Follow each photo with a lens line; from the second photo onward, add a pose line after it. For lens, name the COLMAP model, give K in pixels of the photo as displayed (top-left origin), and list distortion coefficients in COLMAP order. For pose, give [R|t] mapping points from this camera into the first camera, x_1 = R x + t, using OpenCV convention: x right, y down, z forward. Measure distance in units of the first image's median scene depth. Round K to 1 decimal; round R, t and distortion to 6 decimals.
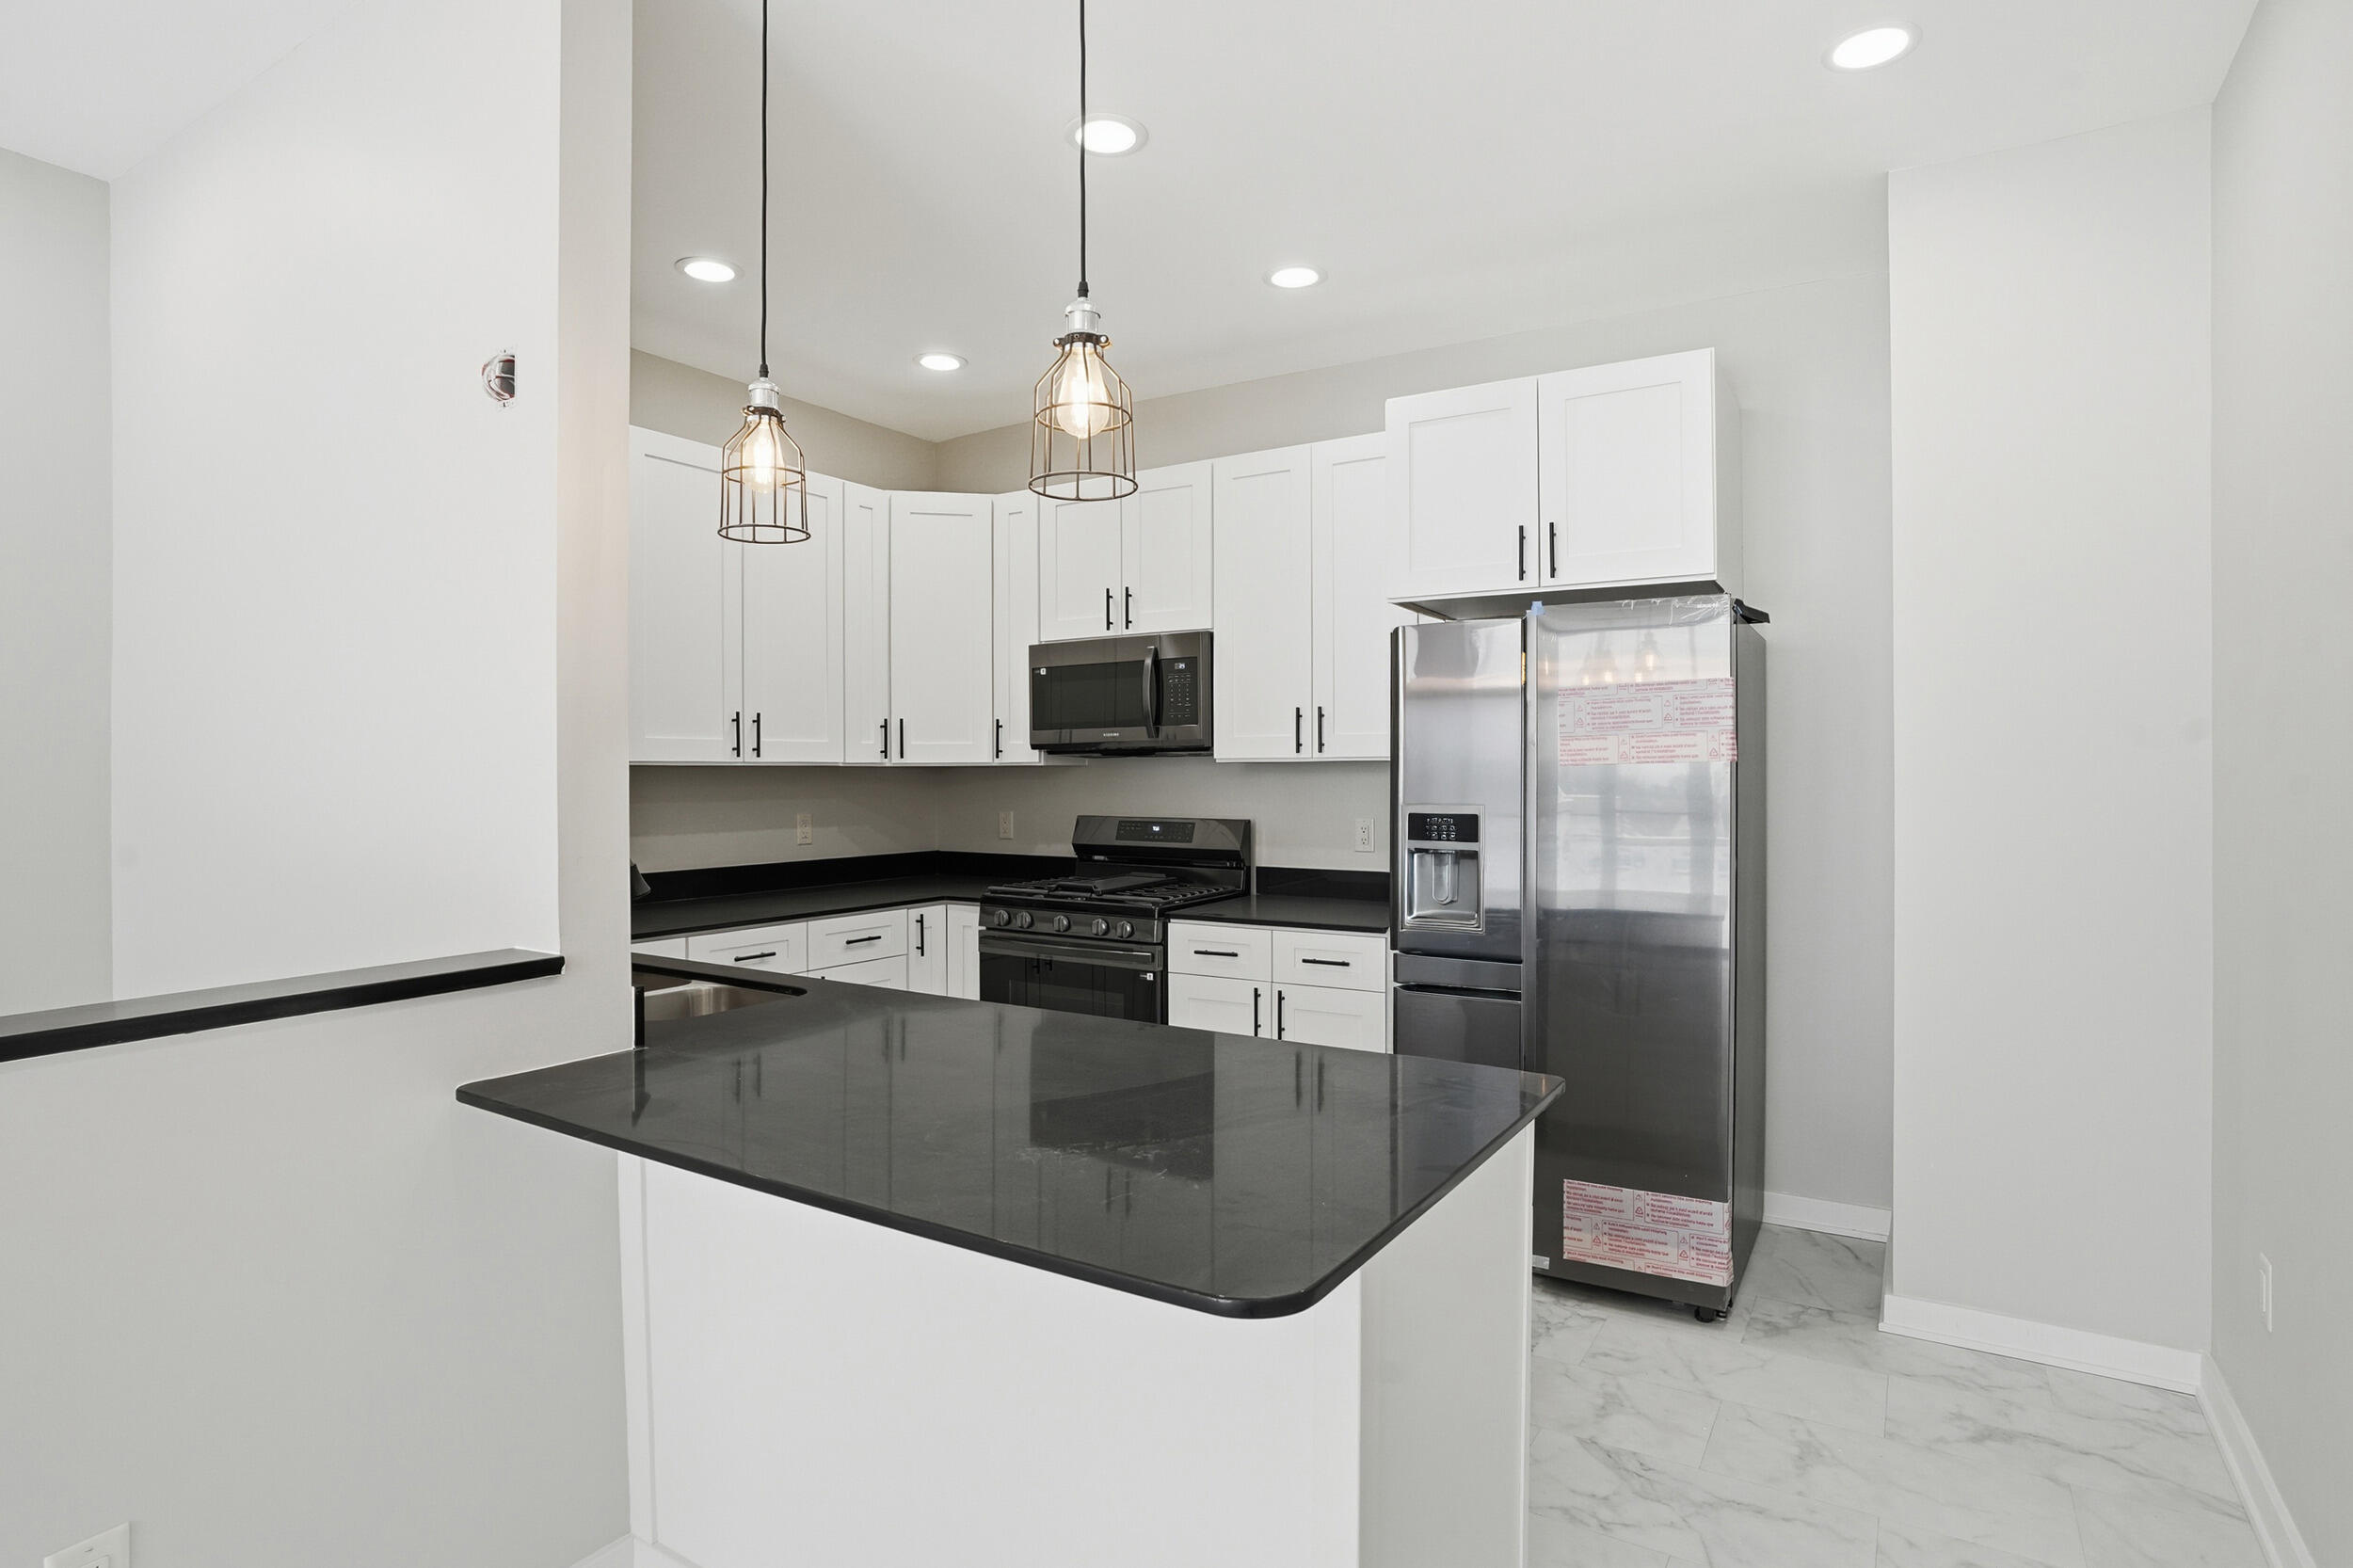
lens RADIAL K [[1158.2, 0, 1175.8], [0, 1158.2, 788.4], [0, 0, 1]] dist [-0.003350, 0.003203]
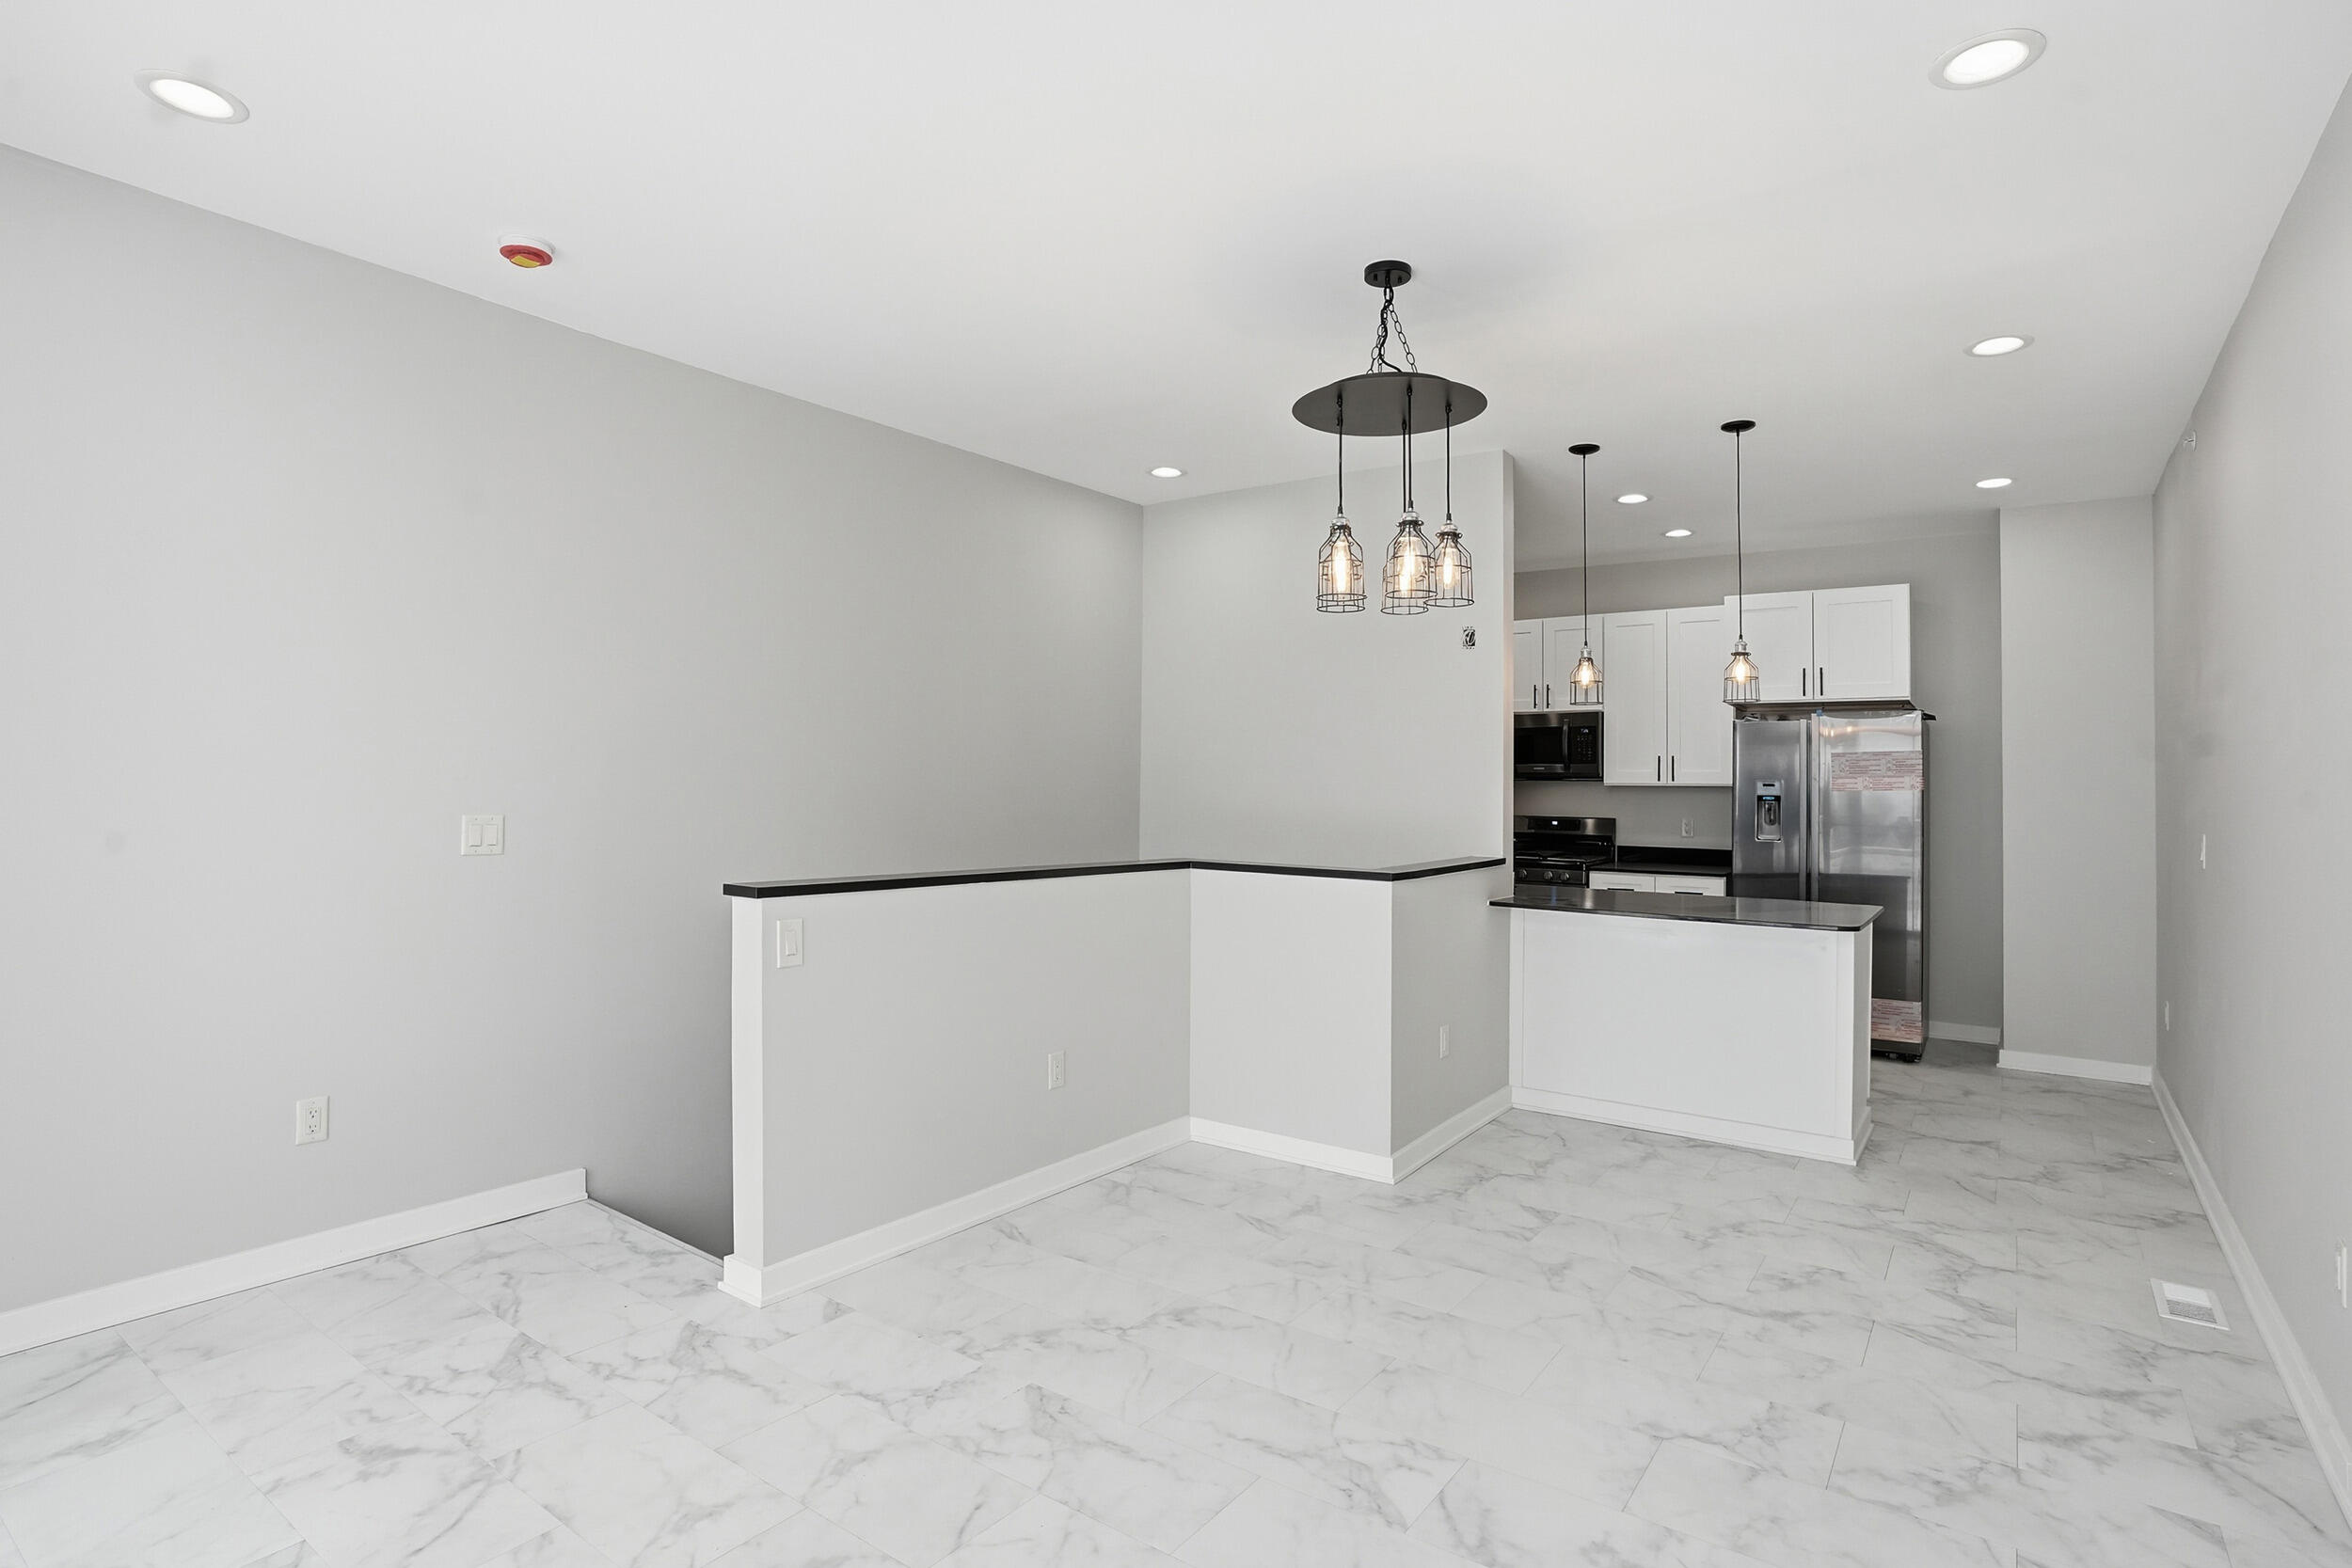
lens RADIAL K [[1157.6, 0, 1180.9], [0, 1157.6, 770.1], [0, 0, 1]] dist [-0.003350, 0.003203]
pose [[0.998696, 0.011231, -0.049800, -0.543854], [-0.012319, 0.999691, -0.021591, 0.000948], [0.049542, 0.022176, 0.998526, -0.831667]]
